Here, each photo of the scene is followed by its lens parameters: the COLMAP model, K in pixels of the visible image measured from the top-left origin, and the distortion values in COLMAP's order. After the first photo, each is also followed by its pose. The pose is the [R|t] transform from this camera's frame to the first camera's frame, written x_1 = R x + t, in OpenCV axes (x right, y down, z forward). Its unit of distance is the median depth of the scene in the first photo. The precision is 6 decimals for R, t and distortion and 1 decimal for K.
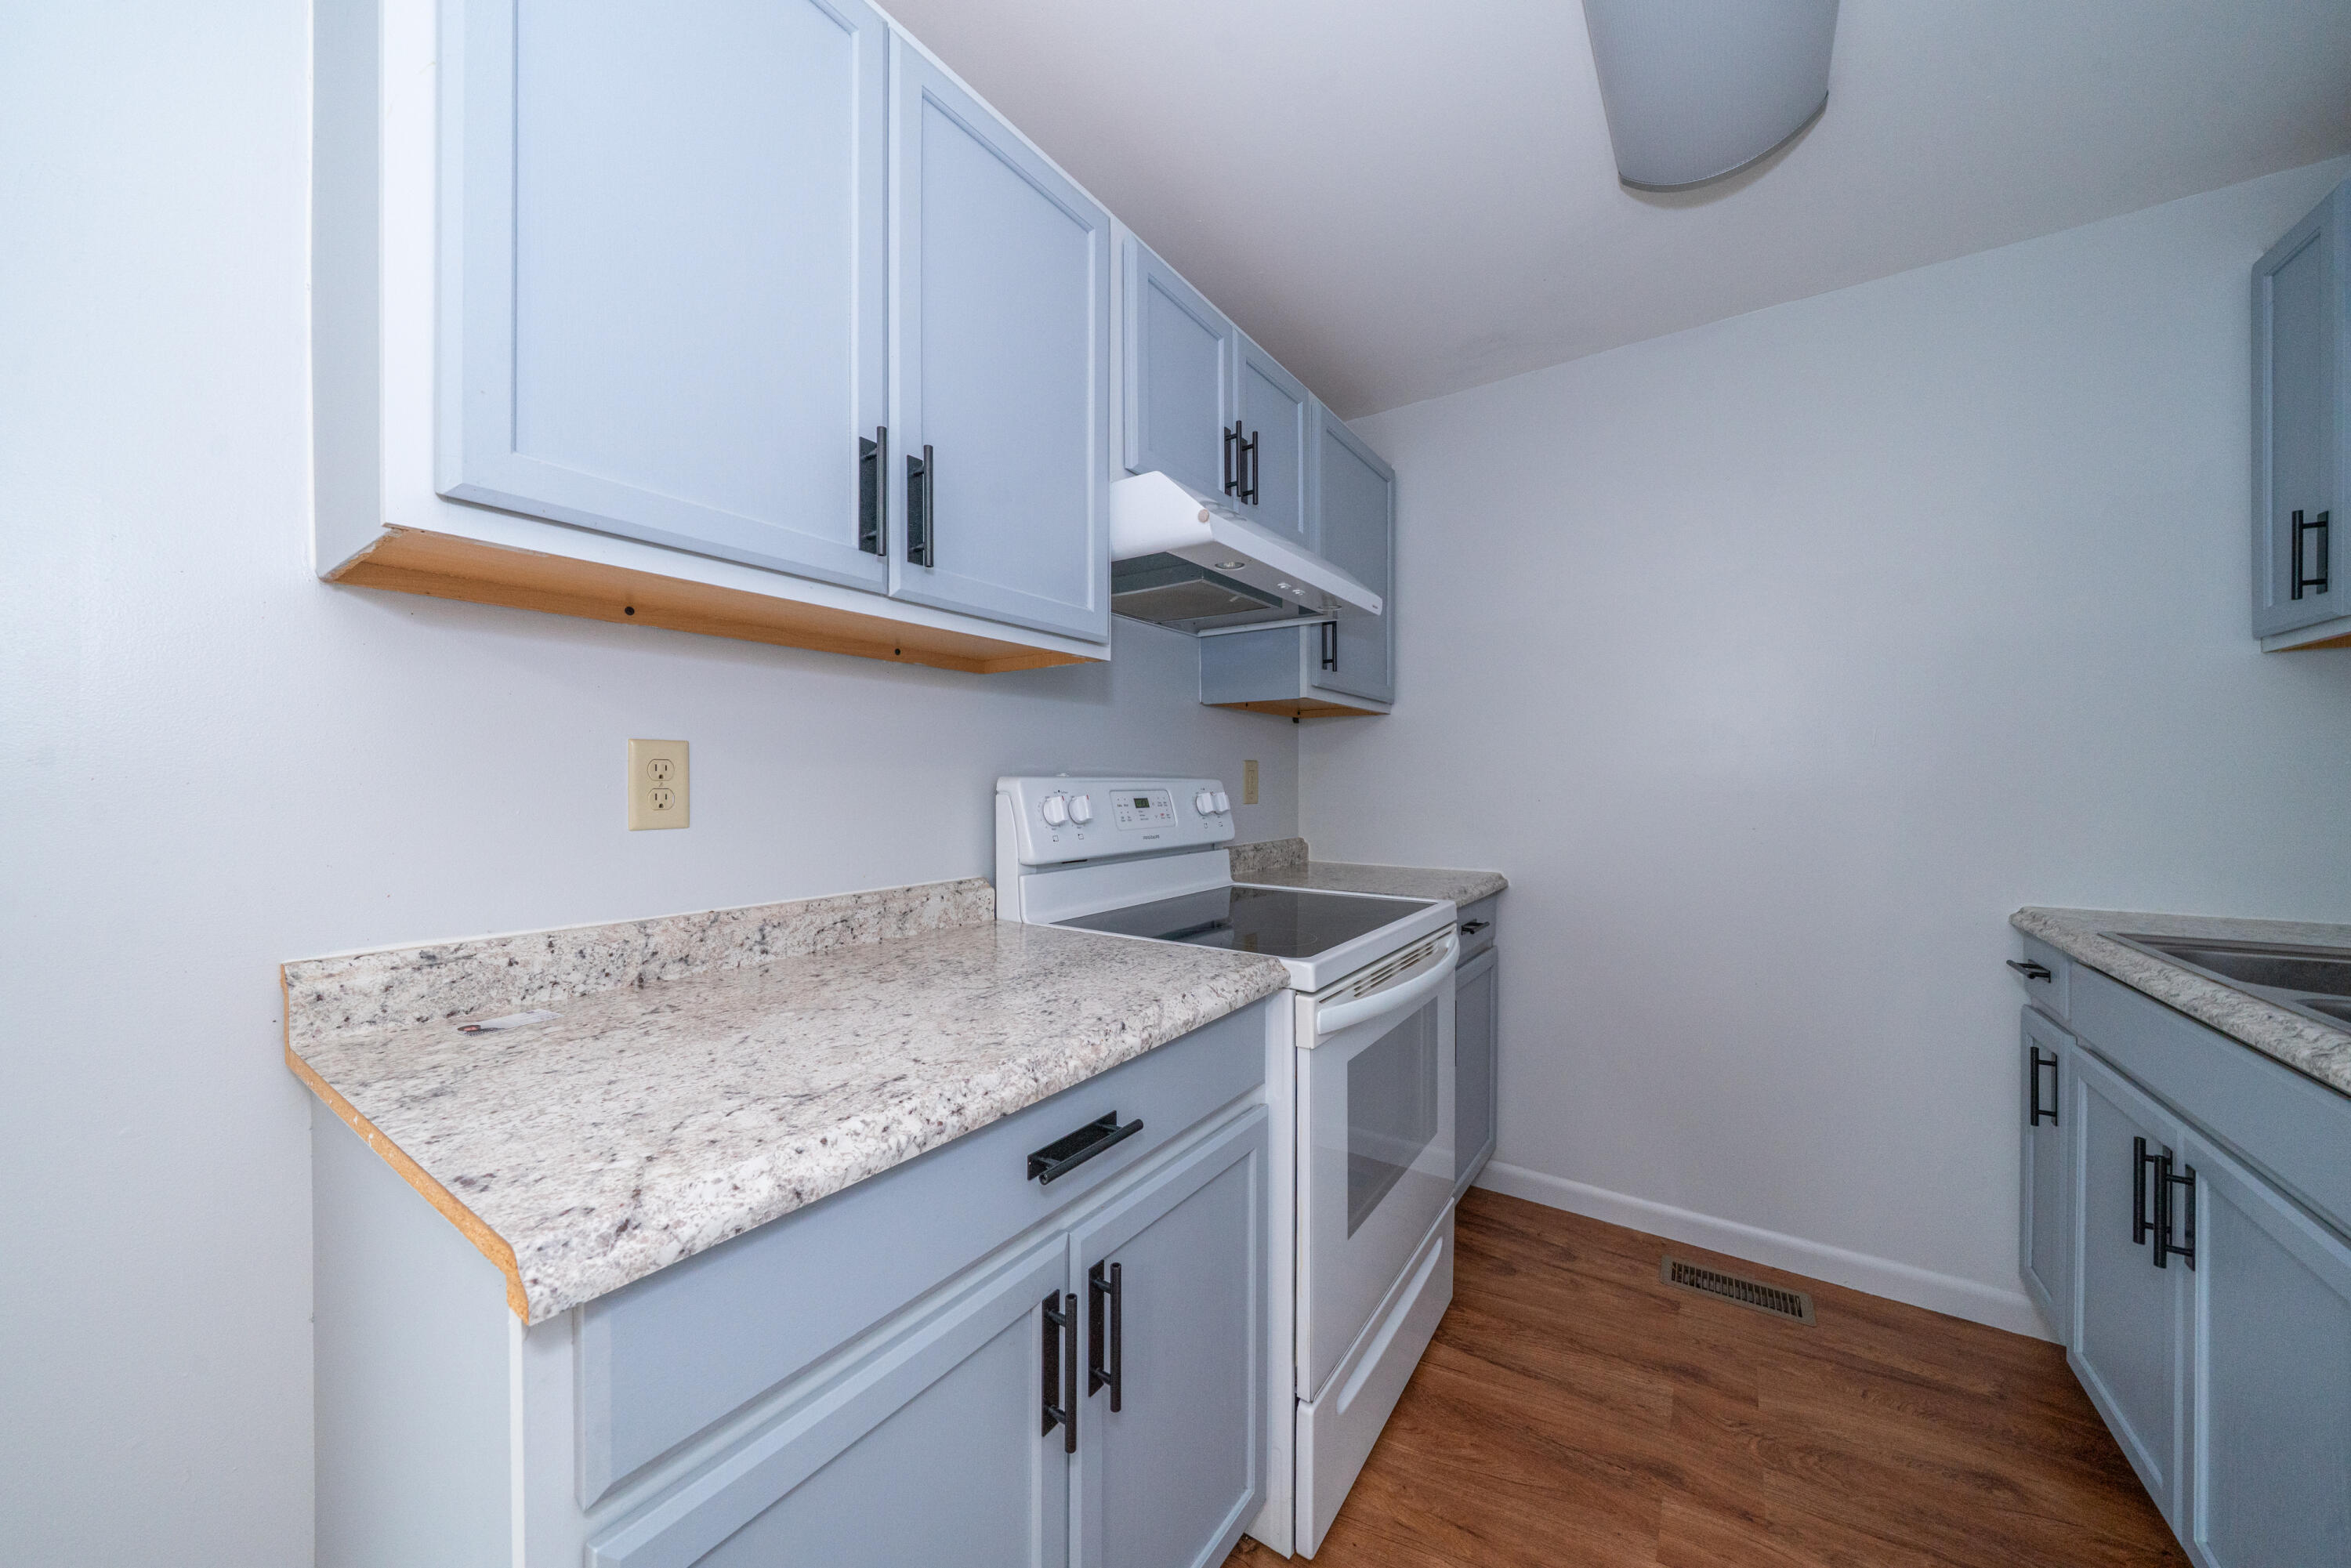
lens RADIAL K [[815.6, 0, 1164.1], [0, 815.6, 790.1], [0, 0, 1]] dist [-0.001359, -0.000094]
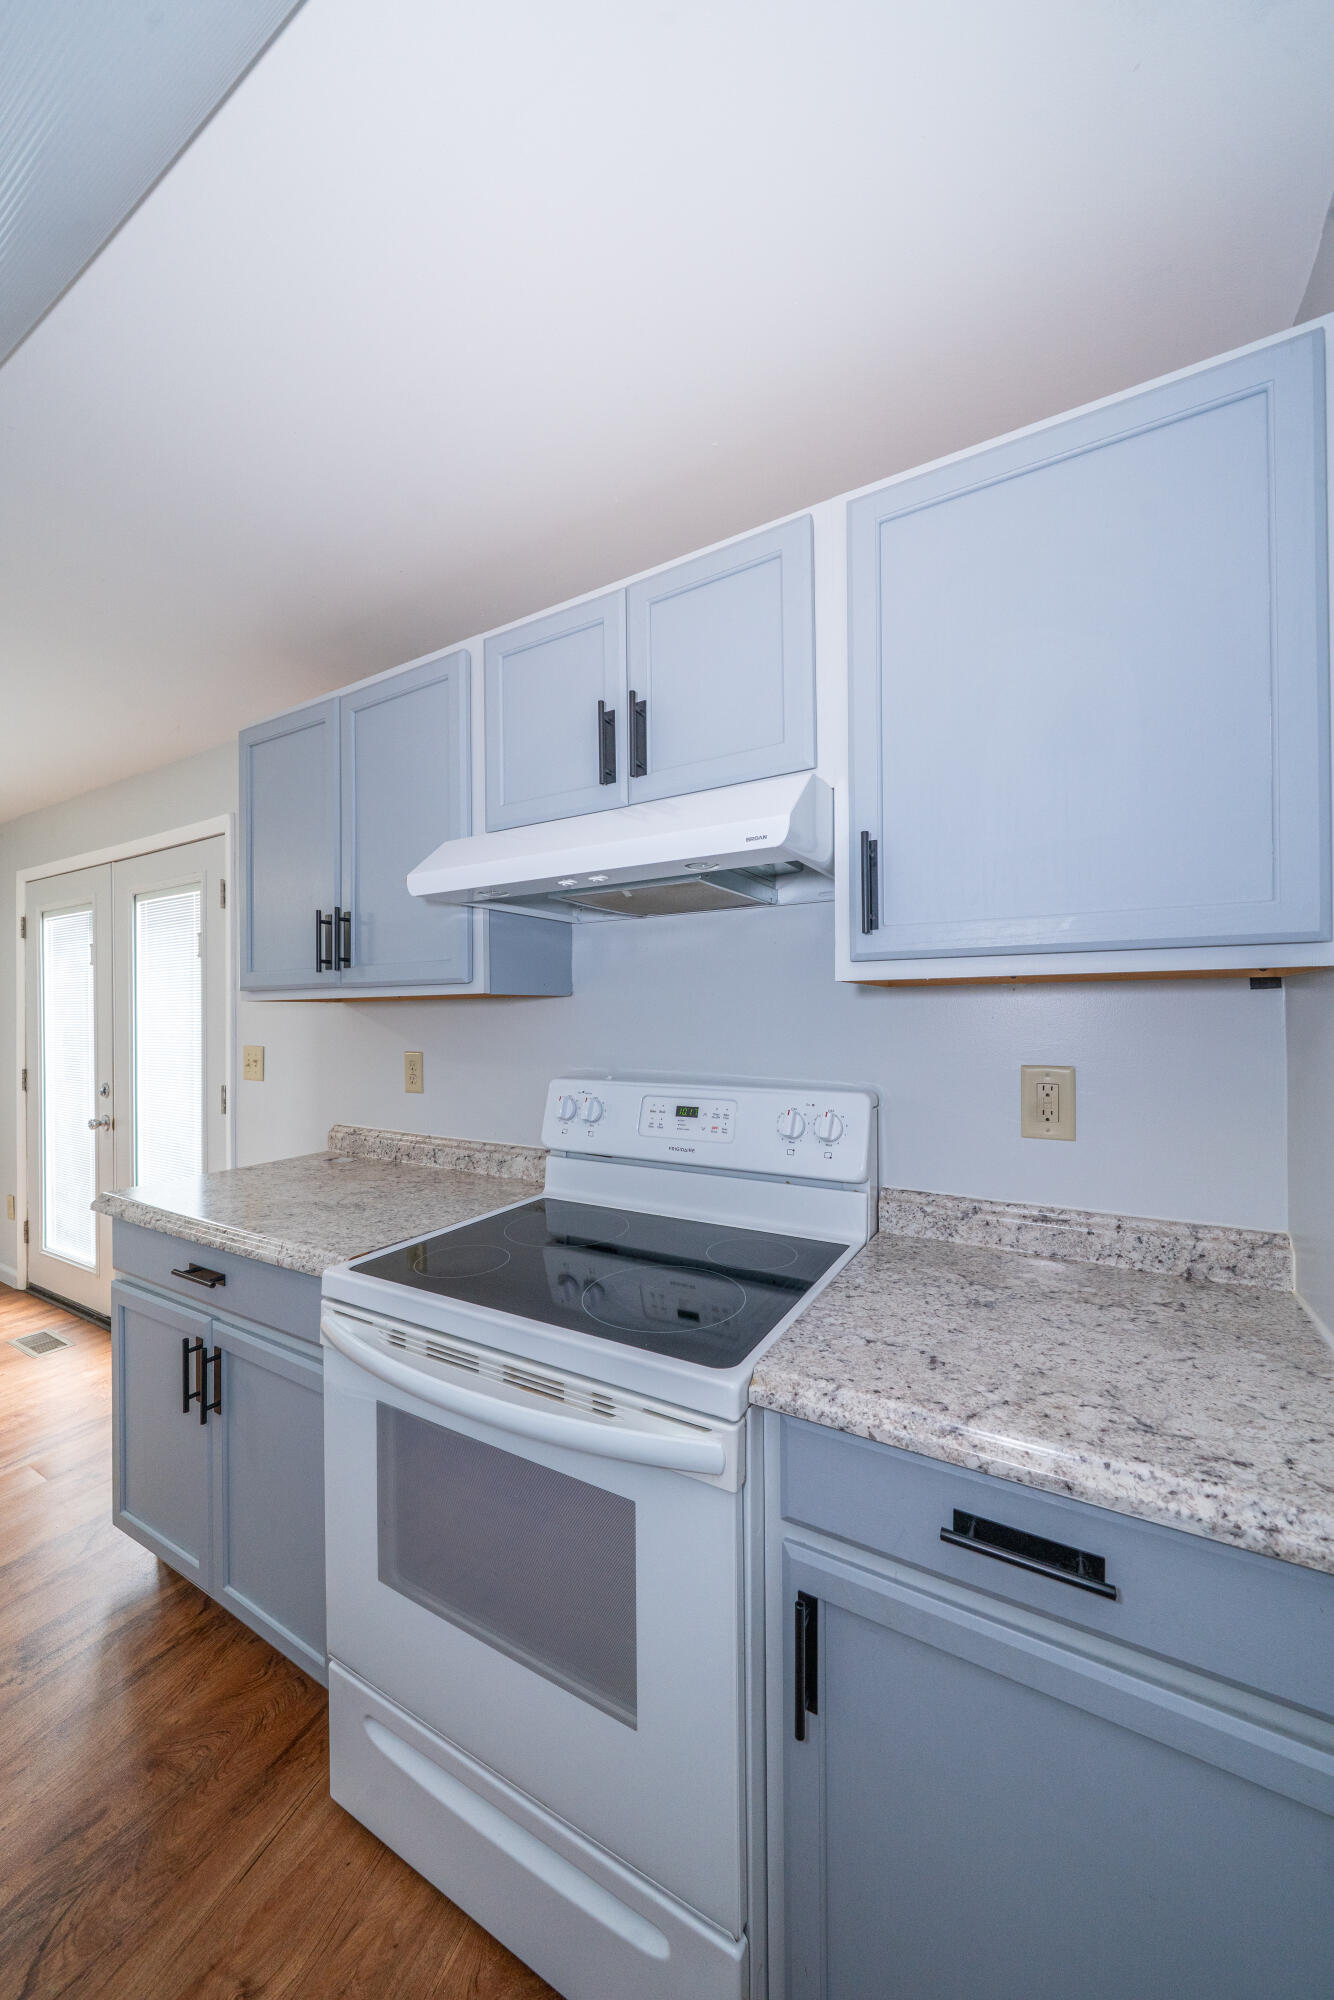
lens RADIAL K [[728.3, 0, 668.3], [0, 728.3, 1008.4], [0, 0, 1]] dist [-0.001283, -0.000333]
pose [[0.063907, -0.004252, -0.997947, 1.054377], [0.003104, 0.999987, -0.004062, -0.130038], [0.997951, -0.002838, 0.063919, 1.201876]]
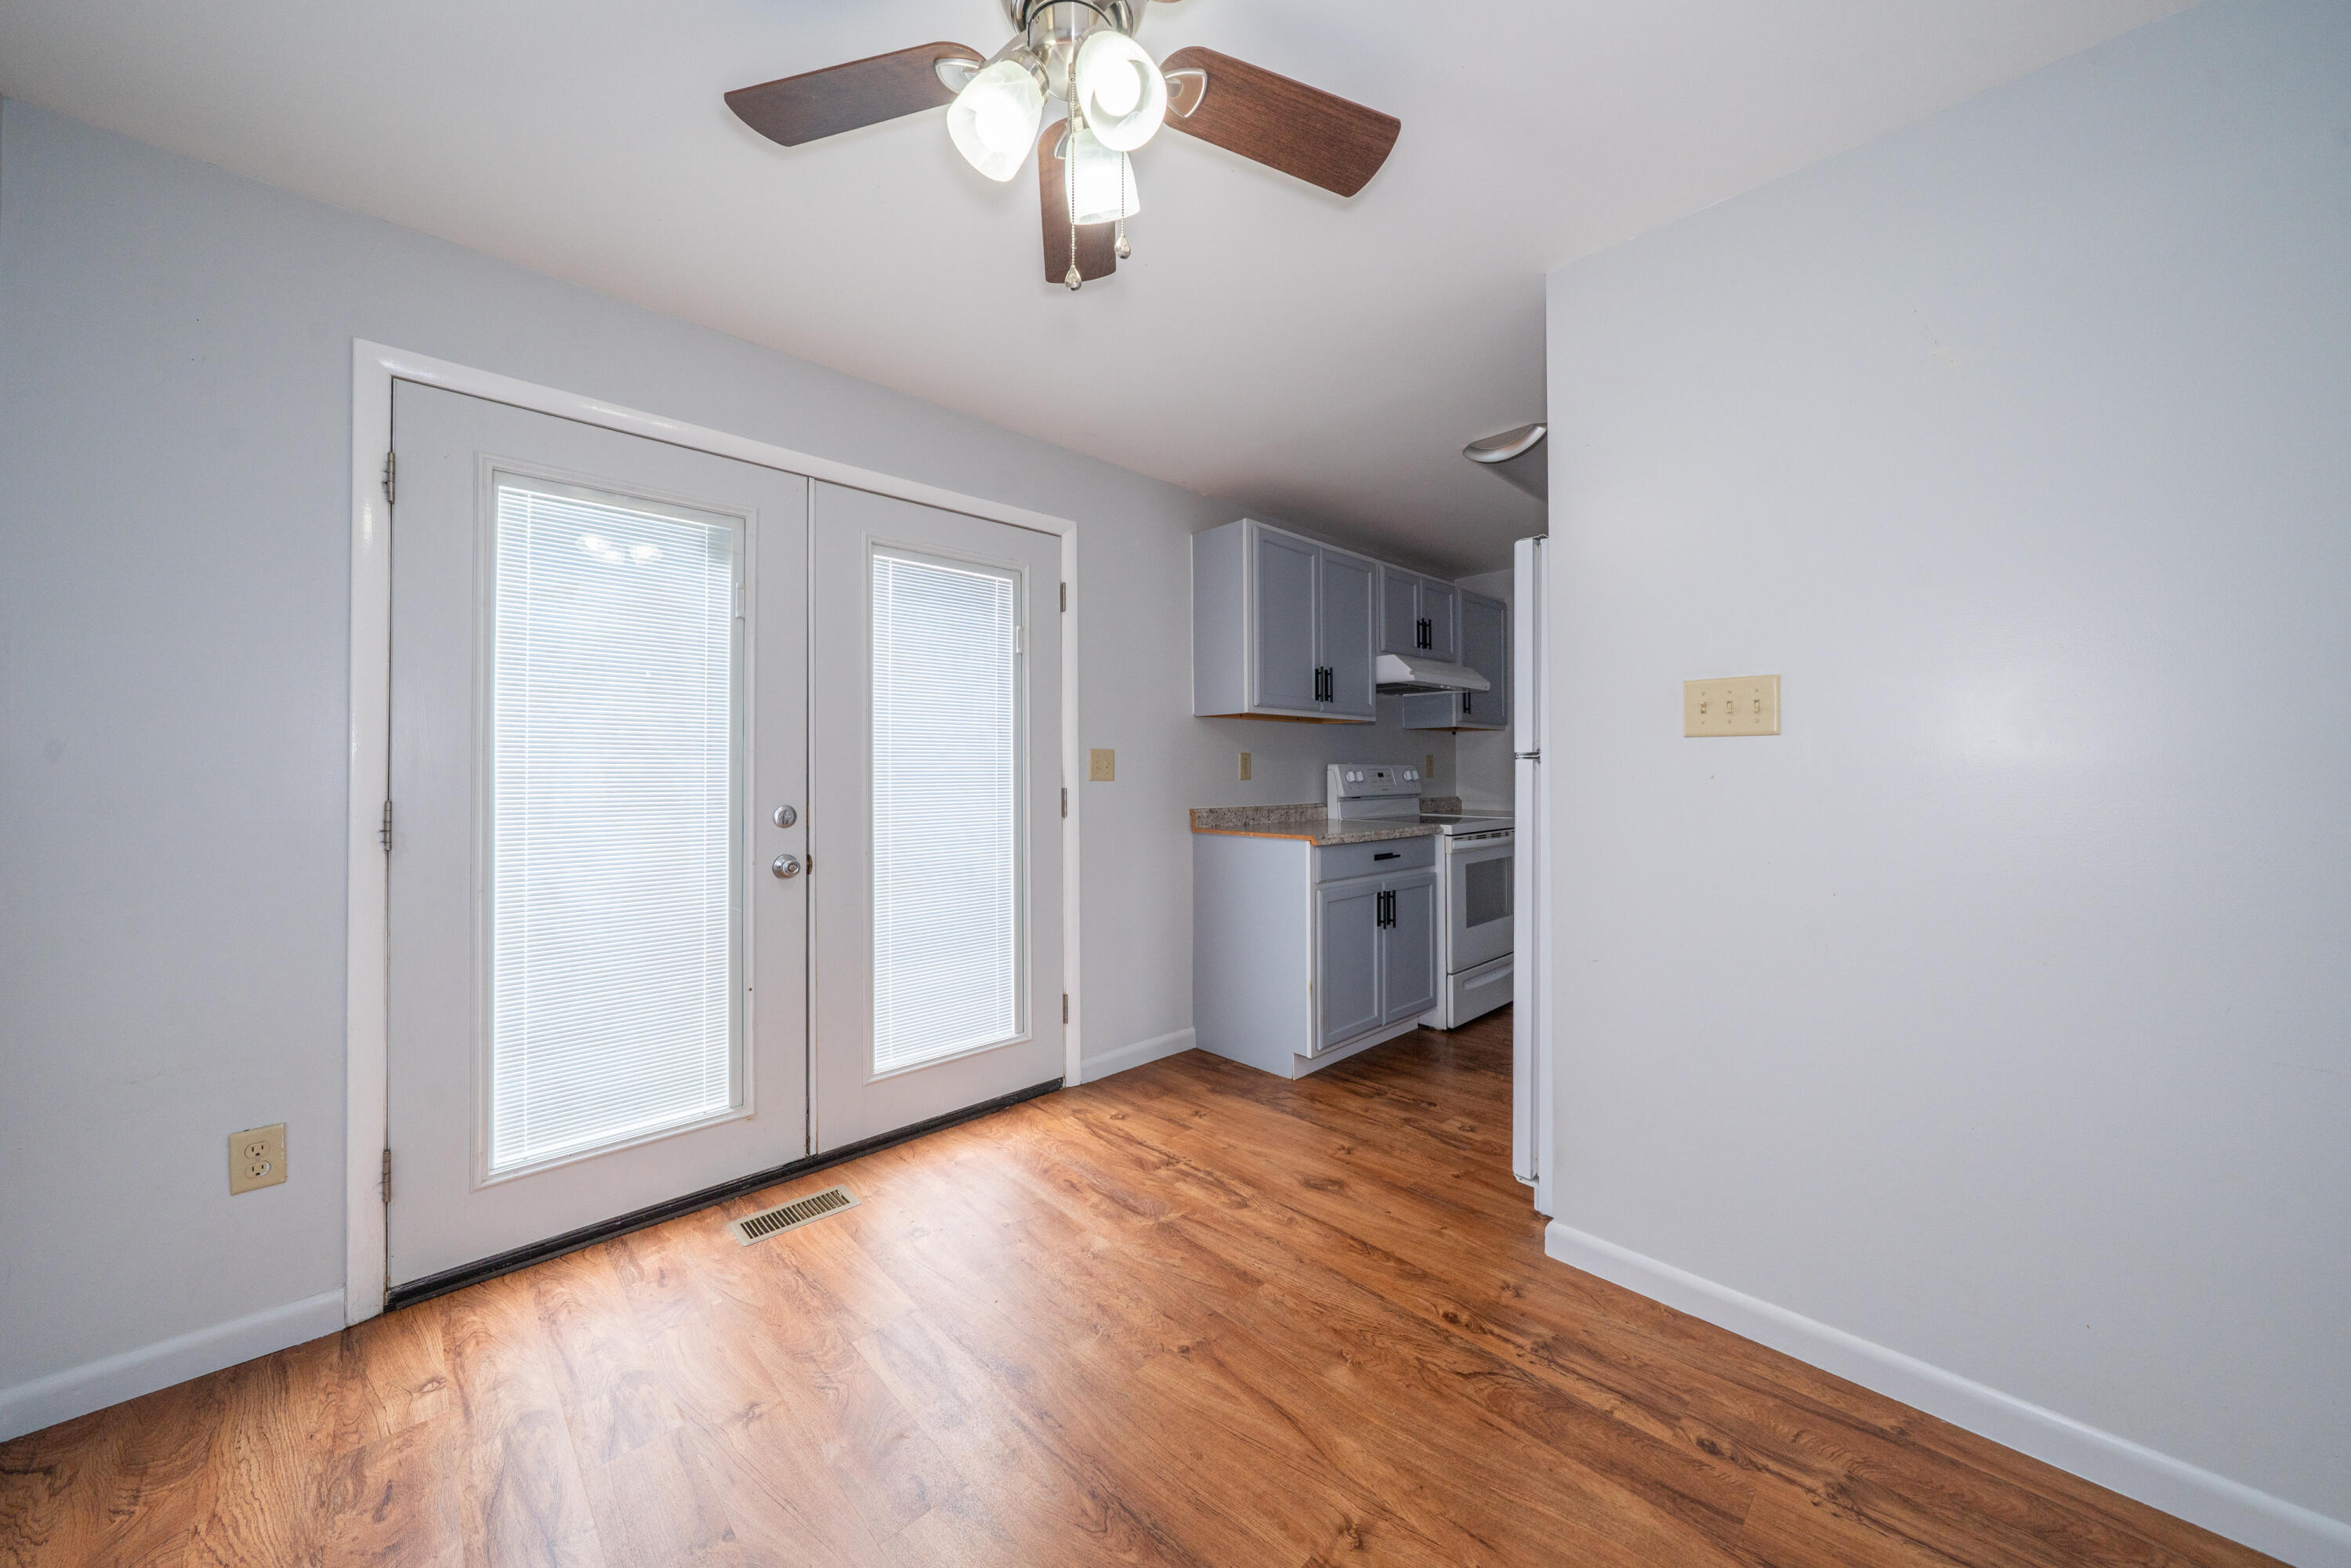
lens RADIAL K [[816.7, 0, 1175.1], [0, 816.7, 760.1], [0, 0, 1]] dist [-0.003771, -0.000196]
pose [[0.980716, -0.006310, -0.195337, -0.190581], [0.002151, 0.999767, -0.021494, 0.029167], [0.195427, 0.020659, 0.980501, -1.814031]]
